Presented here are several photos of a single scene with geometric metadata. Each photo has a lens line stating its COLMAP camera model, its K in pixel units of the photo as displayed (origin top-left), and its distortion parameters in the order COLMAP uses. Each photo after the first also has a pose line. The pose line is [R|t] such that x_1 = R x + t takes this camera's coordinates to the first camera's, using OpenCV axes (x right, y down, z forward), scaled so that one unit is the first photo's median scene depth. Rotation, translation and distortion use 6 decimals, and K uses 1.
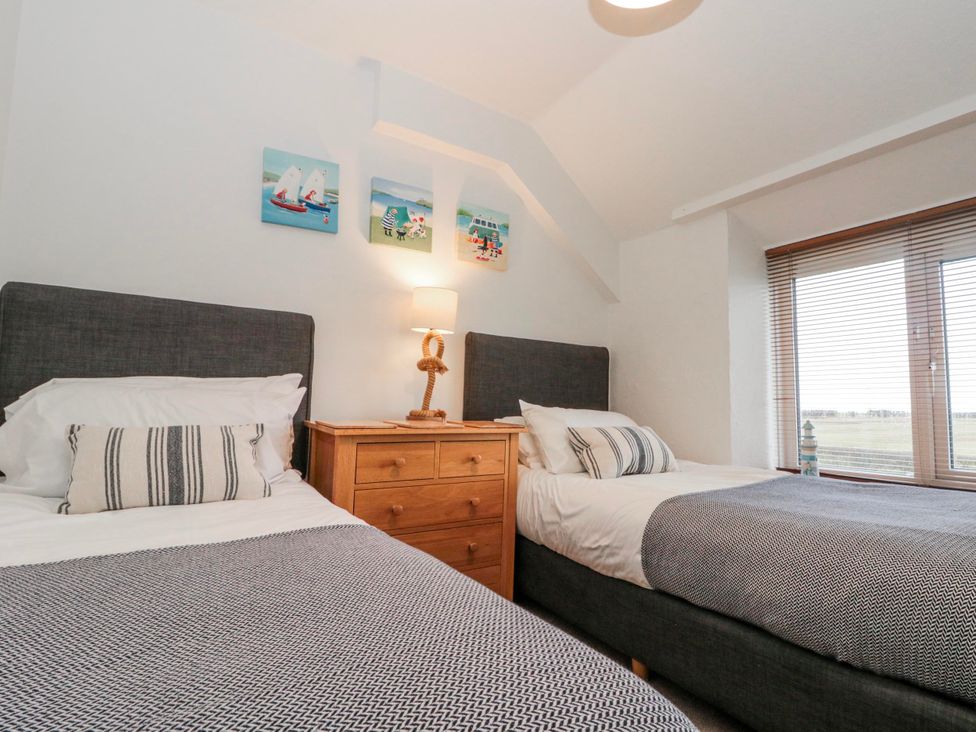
lens RADIAL K [[507.5, 0, 483.8], [0, 507.5, 365.8], [0, 0, 1]] dist [-0.001824, -0.012486]
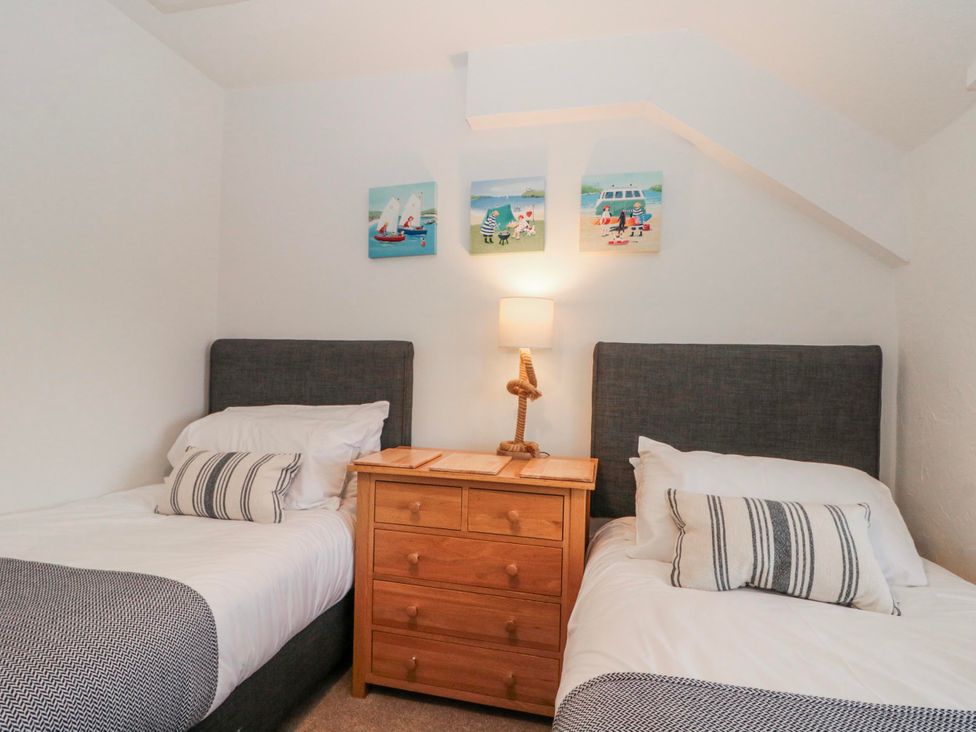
lens RADIAL K [[507.5, 0, 486.4], [0, 507.5, 369.5], [0, 0, 1]] dist [-0.001824, -0.012486]
pose [[0.692344, -0.018530, -0.721329, 0.461704], [0.042301, 0.998993, 0.014939, -0.049294], [0.720326, -0.040856, 0.692431, 0.380491]]
